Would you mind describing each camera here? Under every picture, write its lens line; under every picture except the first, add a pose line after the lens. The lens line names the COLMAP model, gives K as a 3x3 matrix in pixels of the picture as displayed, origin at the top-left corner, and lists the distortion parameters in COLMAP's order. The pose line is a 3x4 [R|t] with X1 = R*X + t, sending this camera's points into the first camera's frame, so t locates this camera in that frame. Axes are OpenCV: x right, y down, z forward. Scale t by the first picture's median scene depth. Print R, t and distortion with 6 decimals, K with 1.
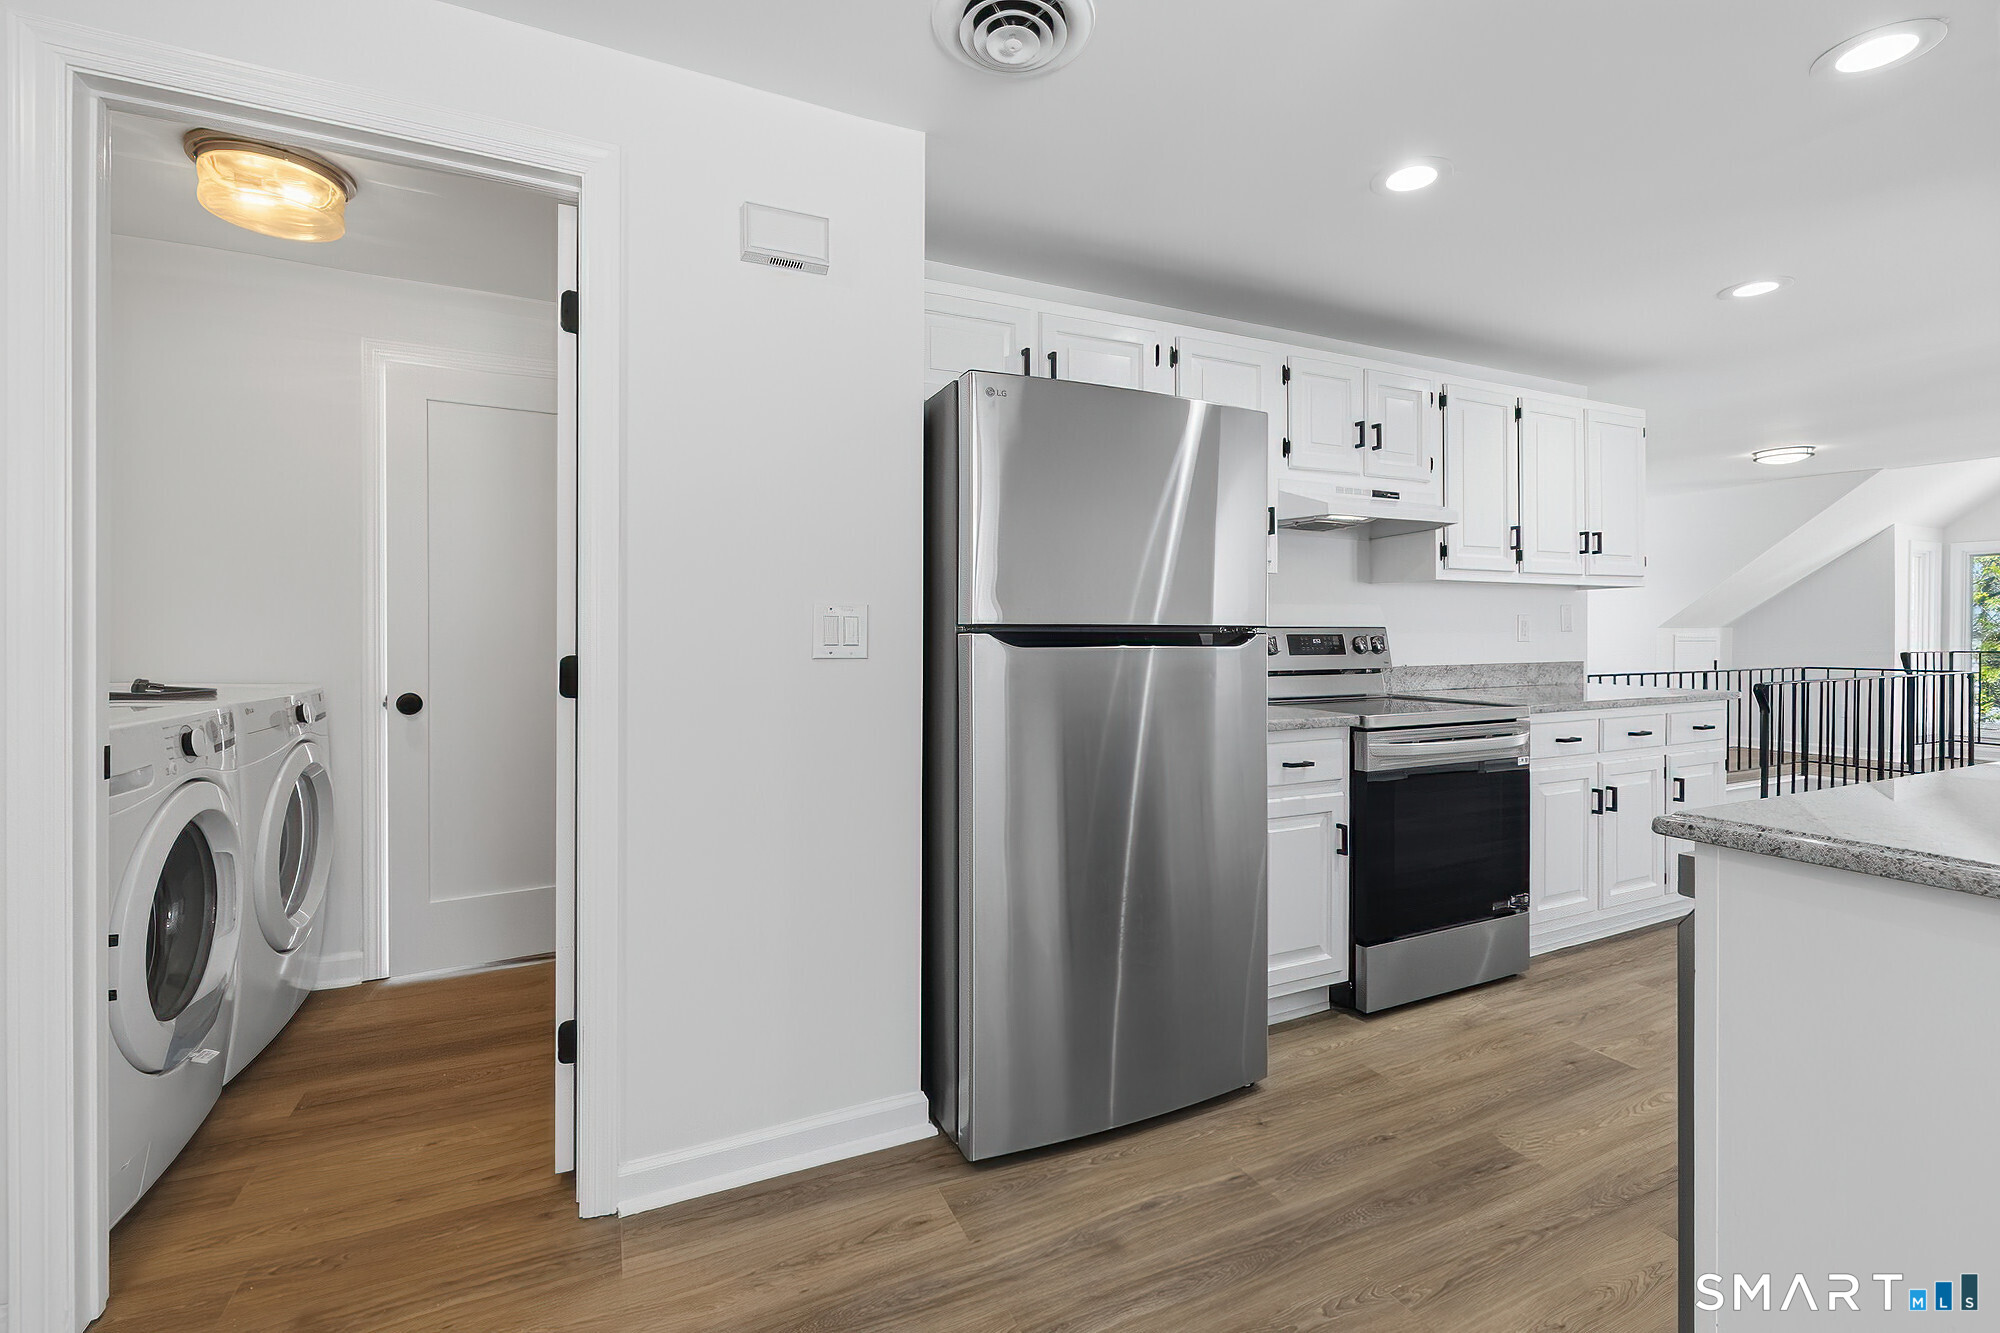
lens RADIAL K [[873.4, 0, 1000.7], [0, 873.4, 627.6], [0, 0, 1]] dist [0.001848, 0.000895]
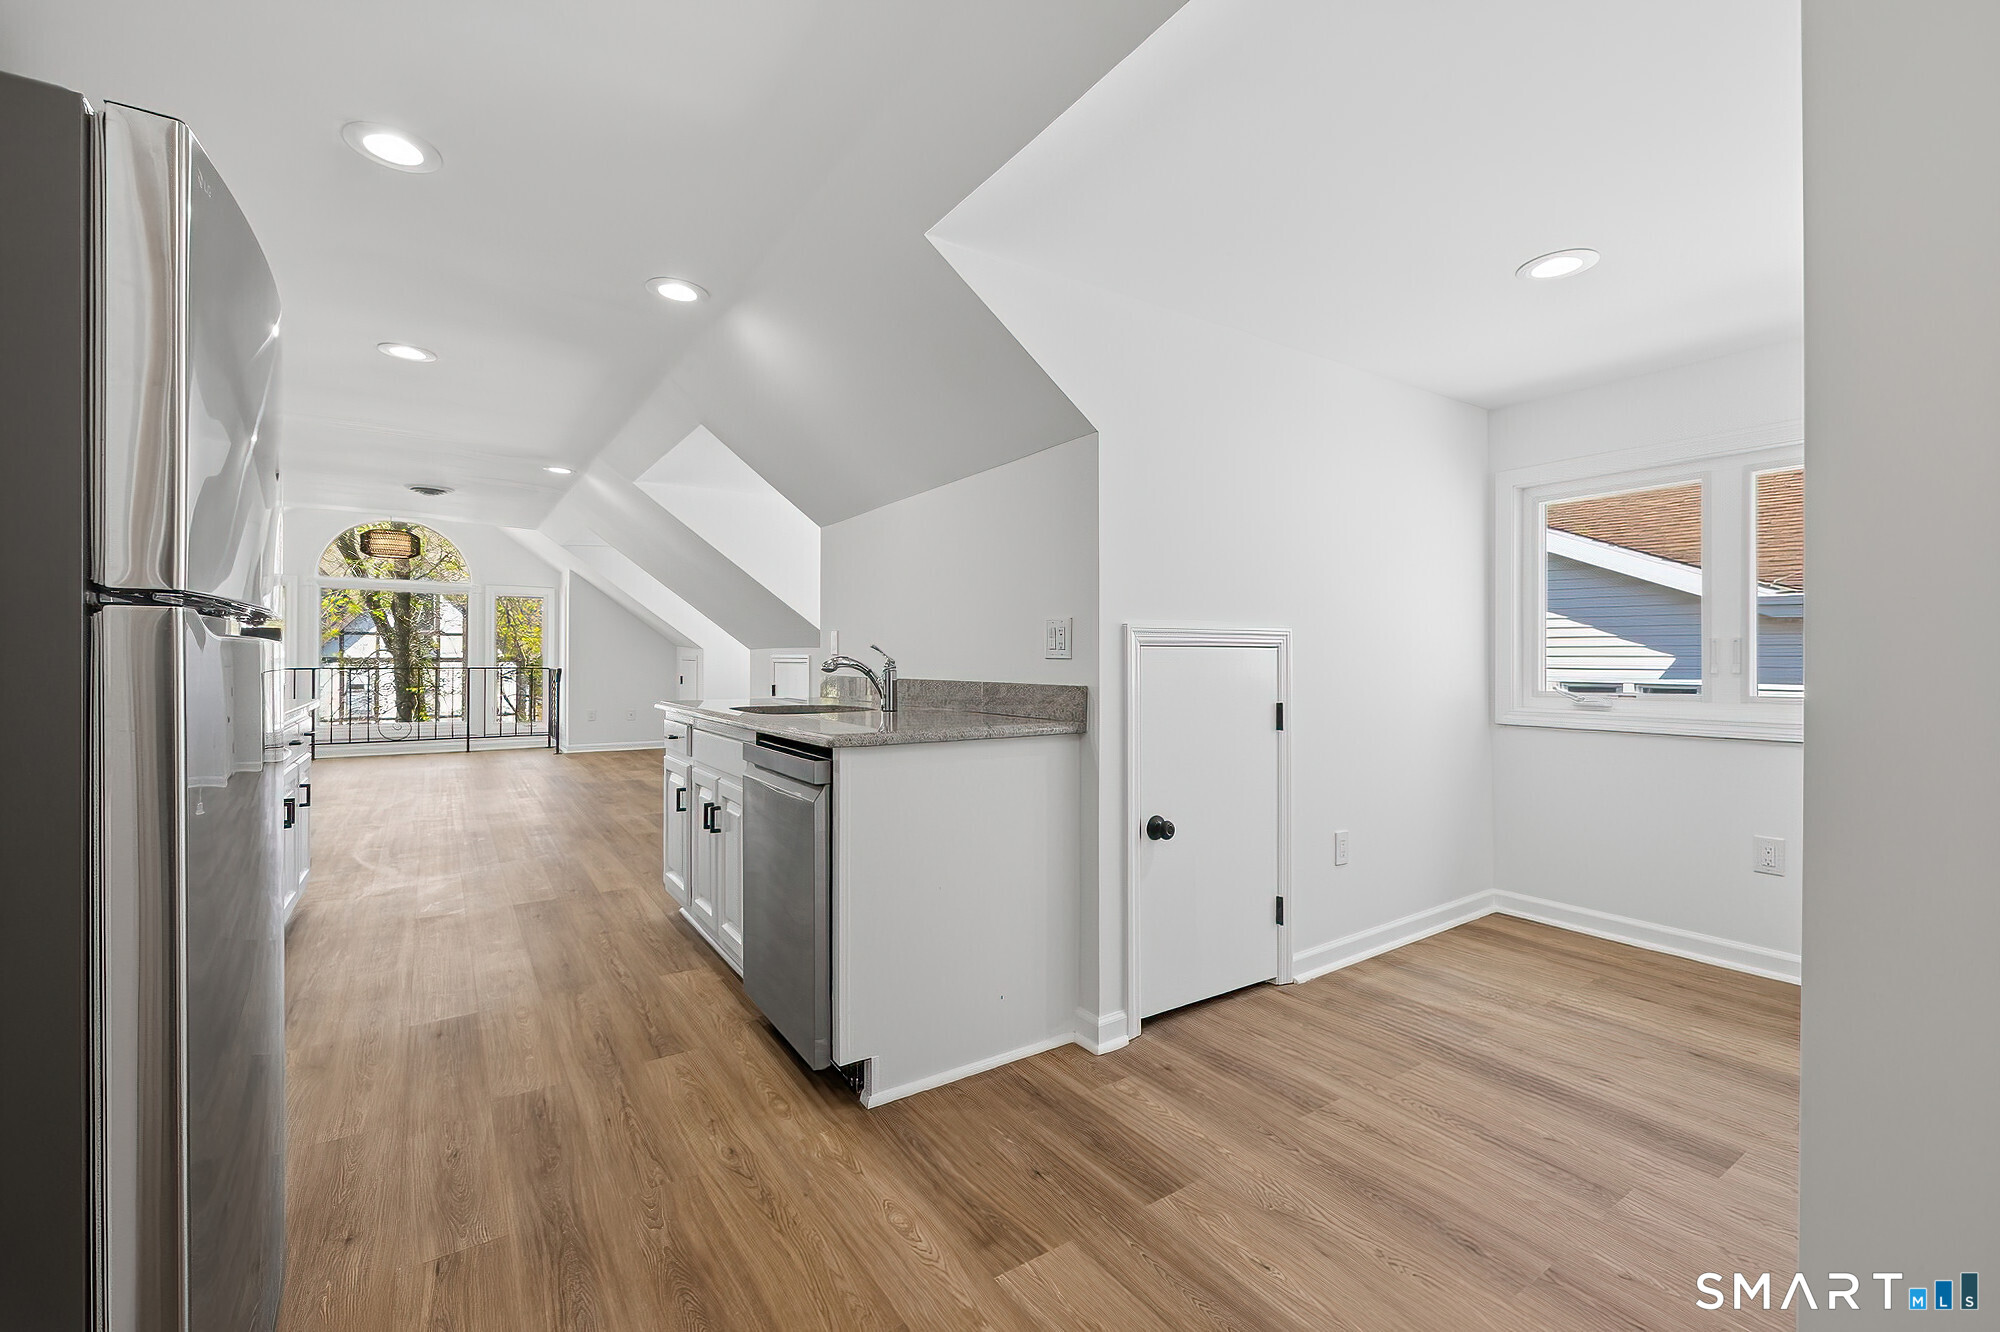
lens RADIAL K [[856.0, 0, 1024.8], [0, 856.0, 646.2], [0, 0, 1]] dist [0.000718, -0.000269]
pose [[-0.161227, 0.014188, 0.986815, -0.469316], [-0.006265, 0.999862, -0.015399, 0.025054], [-0.986897, -0.008665, -0.161116, 0.413952]]
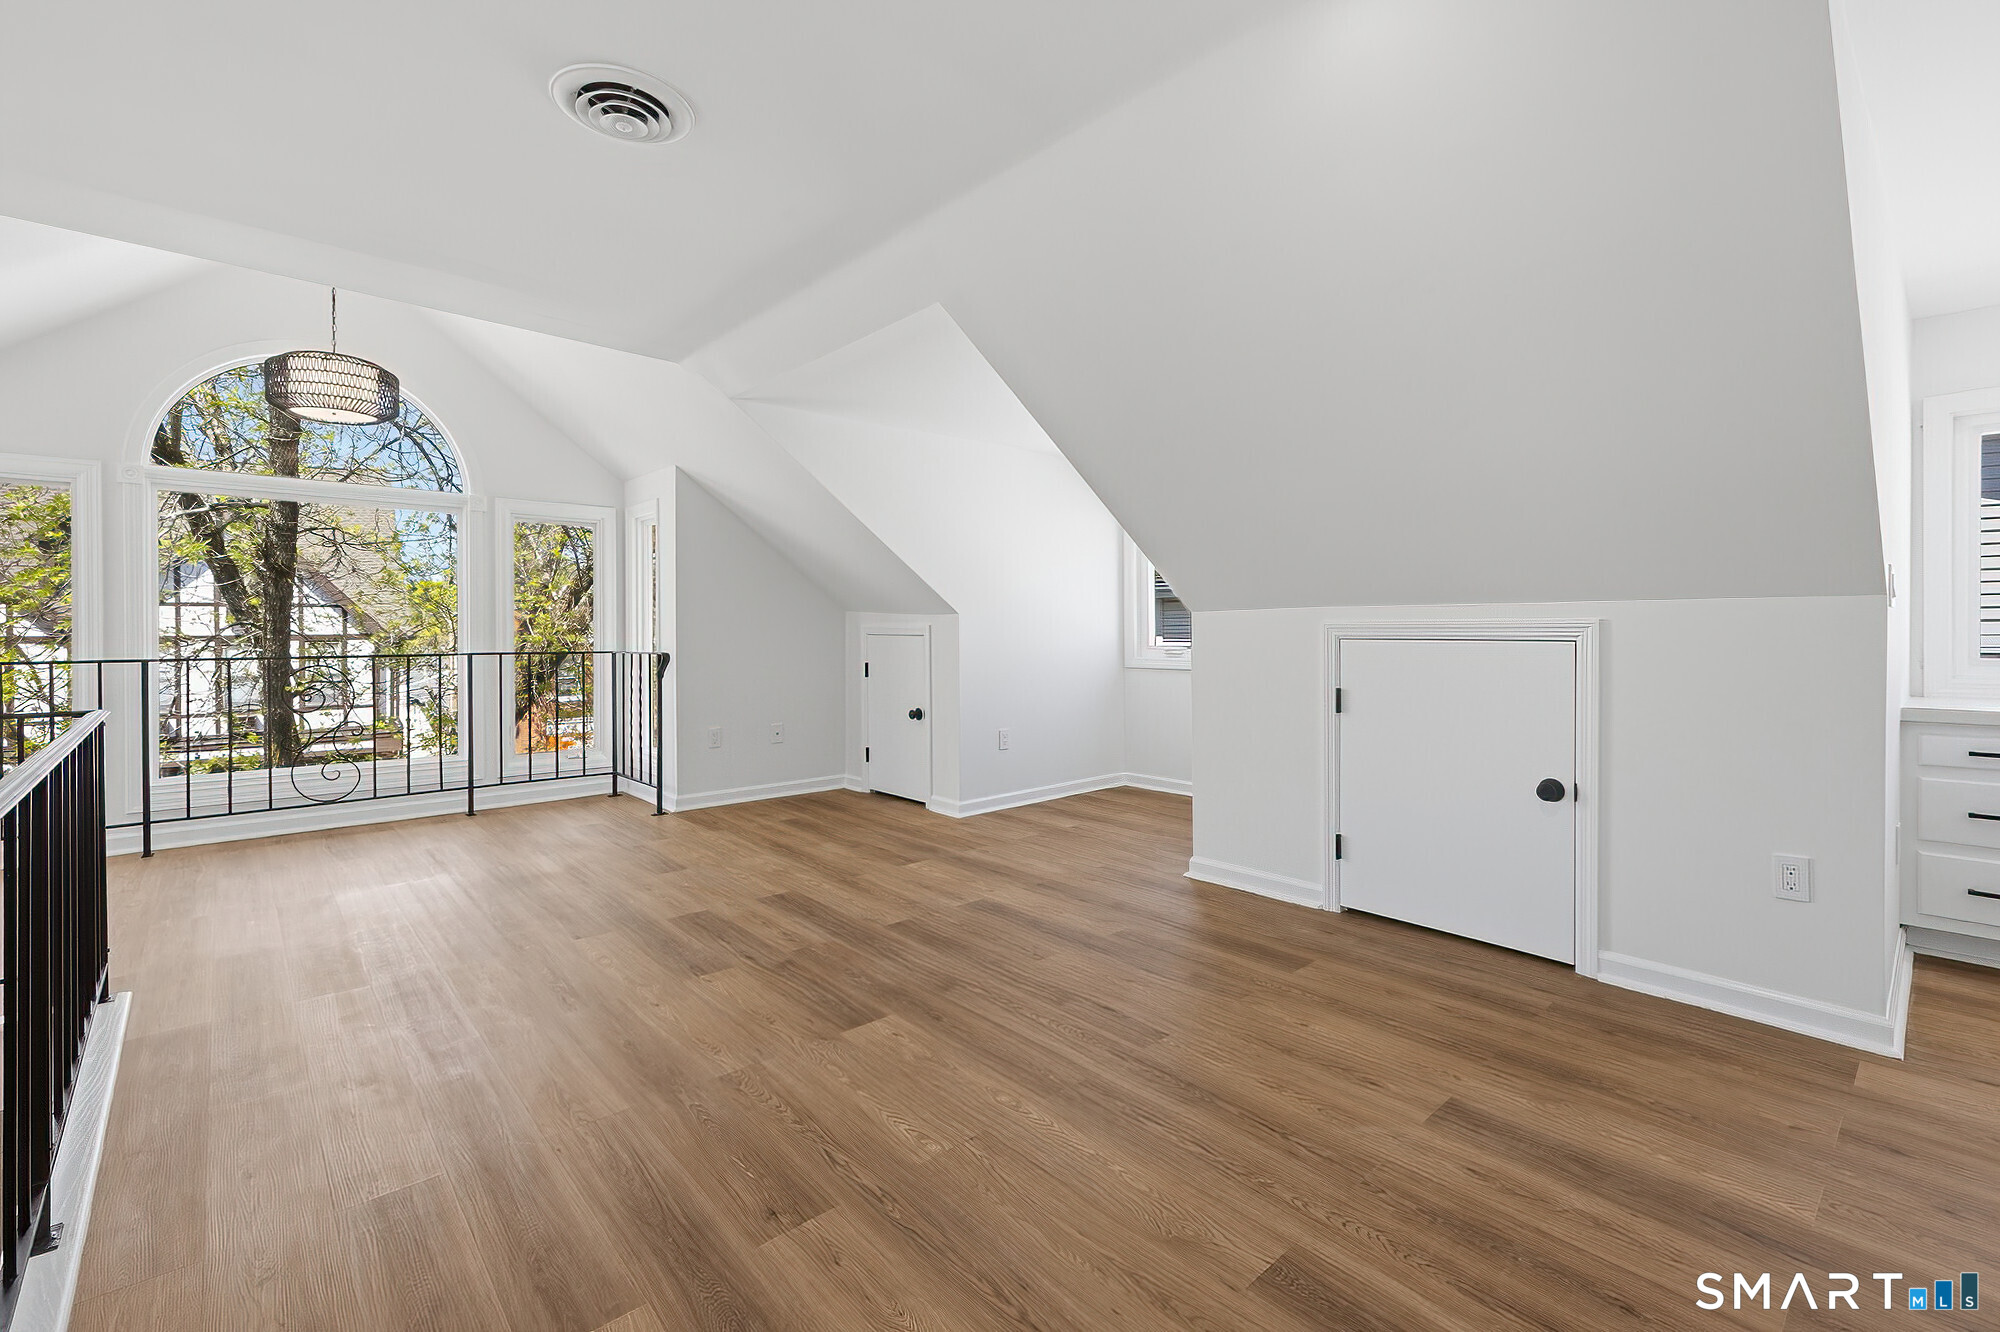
lens RADIAL K [[873.4, 0, 1019.9], [0, 873.4, 640.9], [0, 0, 1]] dist [0.001848, 0.000895]
pose [[-0.293723, -0.010036, 0.955838, 1.291766], [-0.000339, 0.999946, 0.010395, 0.034249], [-0.955890, 0.002729, -0.293711, 1.543985]]
